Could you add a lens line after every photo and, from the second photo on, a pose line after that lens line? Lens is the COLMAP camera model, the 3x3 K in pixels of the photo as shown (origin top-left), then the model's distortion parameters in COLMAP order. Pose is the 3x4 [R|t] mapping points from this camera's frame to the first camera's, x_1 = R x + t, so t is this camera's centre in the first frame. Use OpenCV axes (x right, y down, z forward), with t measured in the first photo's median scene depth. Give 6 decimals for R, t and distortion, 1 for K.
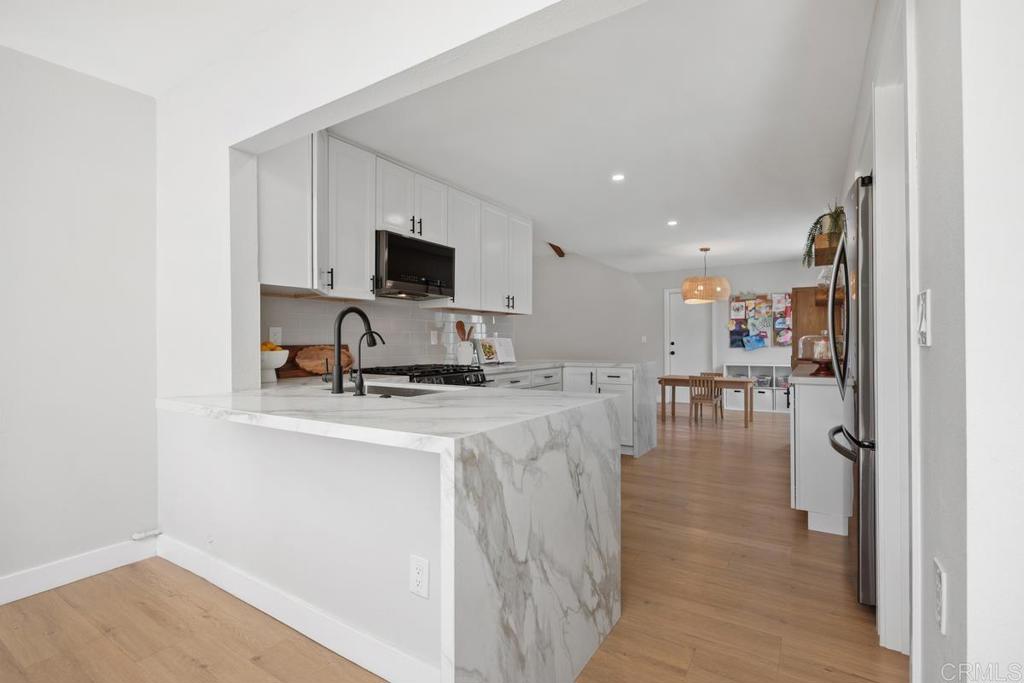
lens RADIAL K [[475.3, 0, 514.2], [0, 475.3, 339.2], [0, 0, 1]] dist [0.085150, 0.000024]
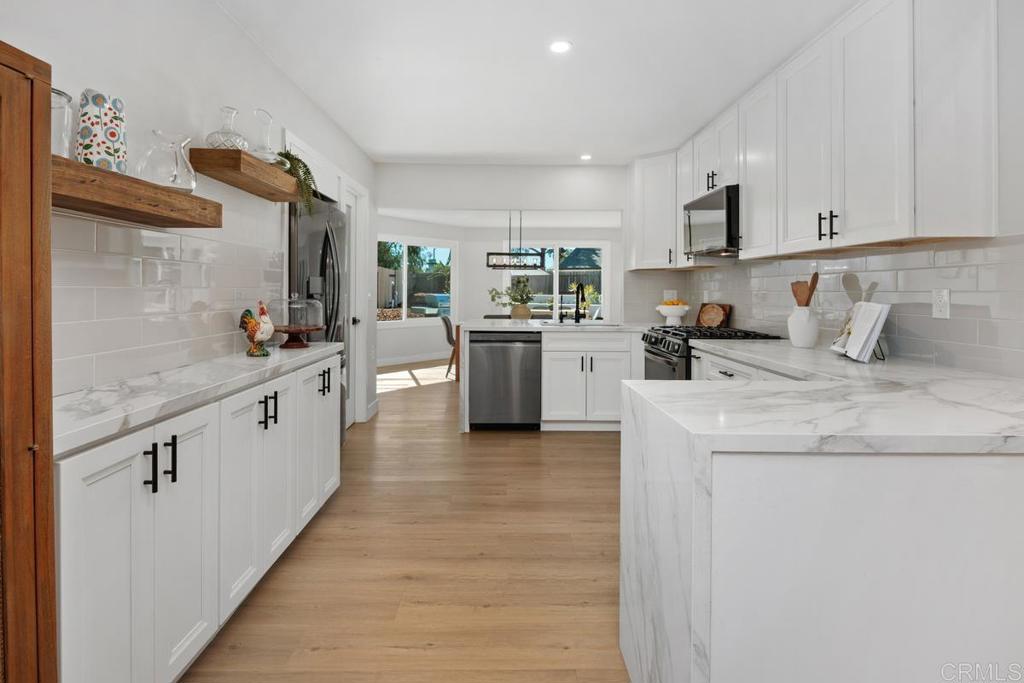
lens RADIAL K [[519.4, 0, 522.1], [0, 519.4, 290.3], [0, 0, 1]] dist [-0.000023, -0.000124]
pose [[-0.822964, -0.000193, -0.568094, 0.717784], [0.001985, 0.999993, -0.003215, -0.018124], [0.568091, -0.003774, -0.822957, 1.704737]]
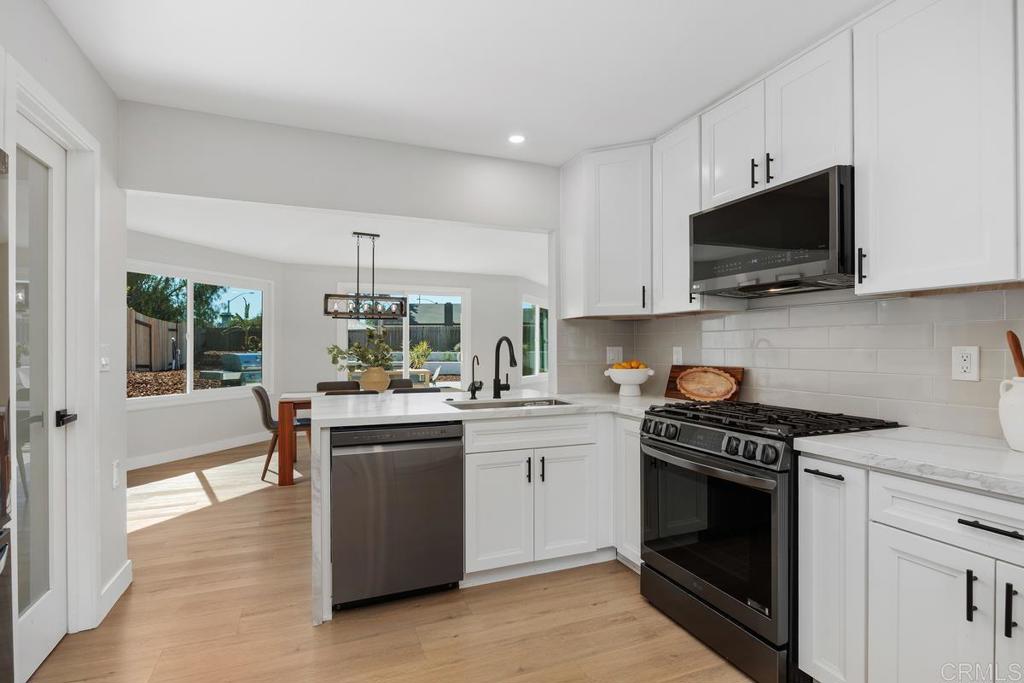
lens RADIAL K [[498.6, 0, 509.9], [0, 498.6, 346.1], [0, 0, 1]] dist [-0.003864, -0.000509]
pose [[-0.579845, 0.002061, -0.814724, 0.496479], [0.007300, 0.999970, -0.002666, -0.023191], [0.814694, -0.007493, -0.579842, 1.159911]]
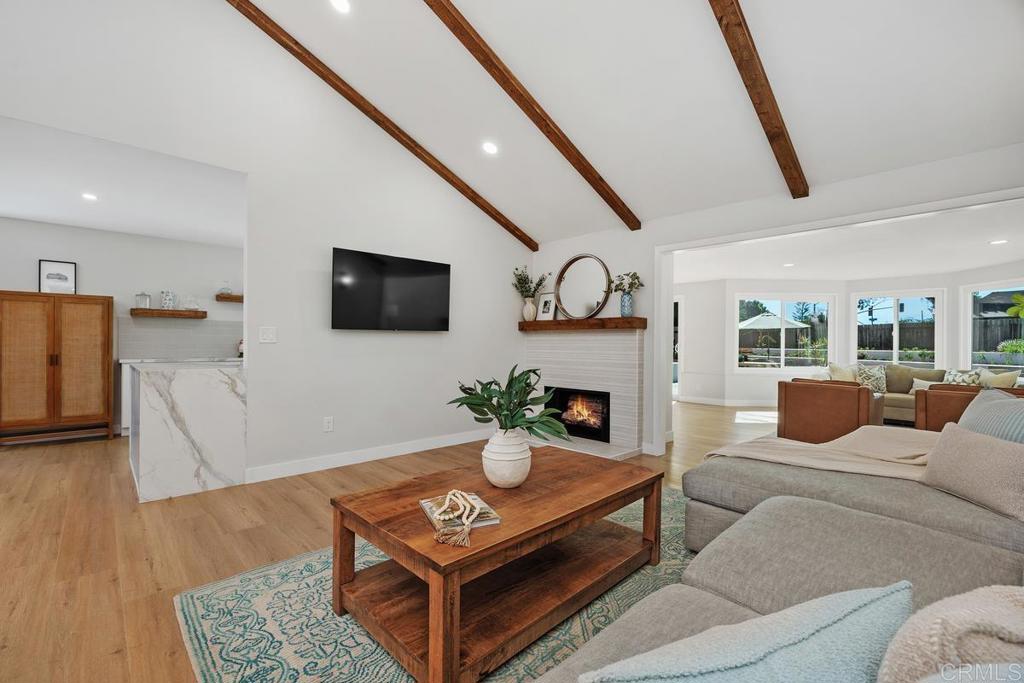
lens RADIAL K [[437.2, 0, 508.2], [0, 437.2, 343.8], [0, 0, 1]] dist [-0.010842, 0.000290]
pose [[-0.971496, -0.003495, 0.237032, -0.769781], [-0.005750, 0.999945, -0.008824, 0.017278], [-0.236988, -0.009936, -0.971462, 2.368714]]
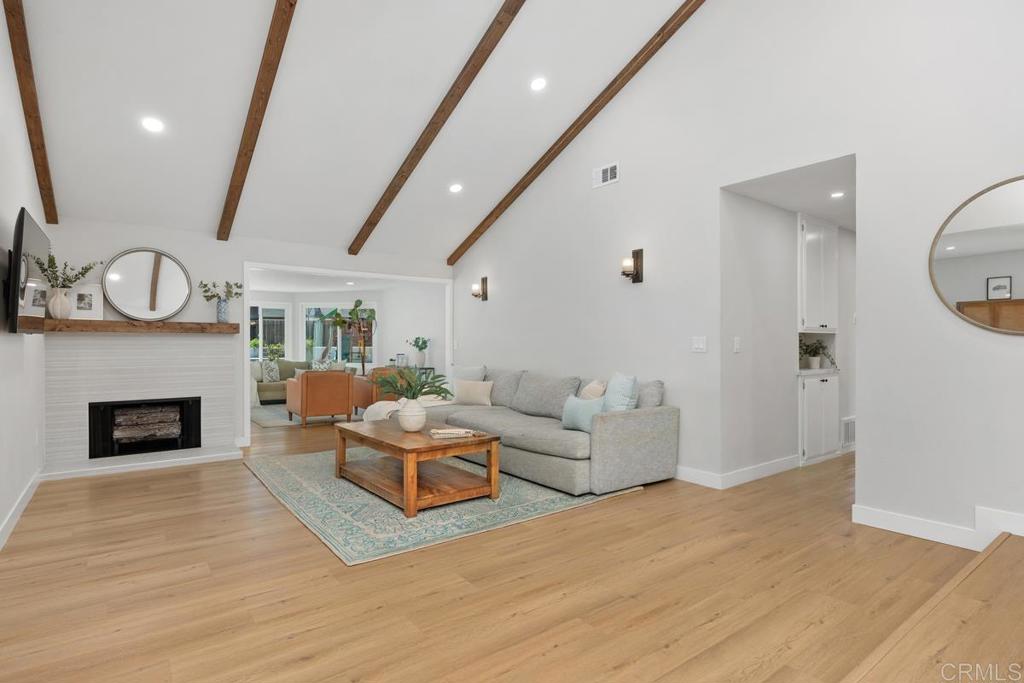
lens RADIAL K [[523.9, 0, 512.0], [0, 523.9, 341.5], [0, 0, 1]] dist [0.000865, -0.000280]
pose [[-0.346409, 0.000338, -0.938084, 0.384938], [0.005567, 0.999983, -0.001695, -0.008176], [0.938067, -0.005810, -0.346405, 2.450939]]
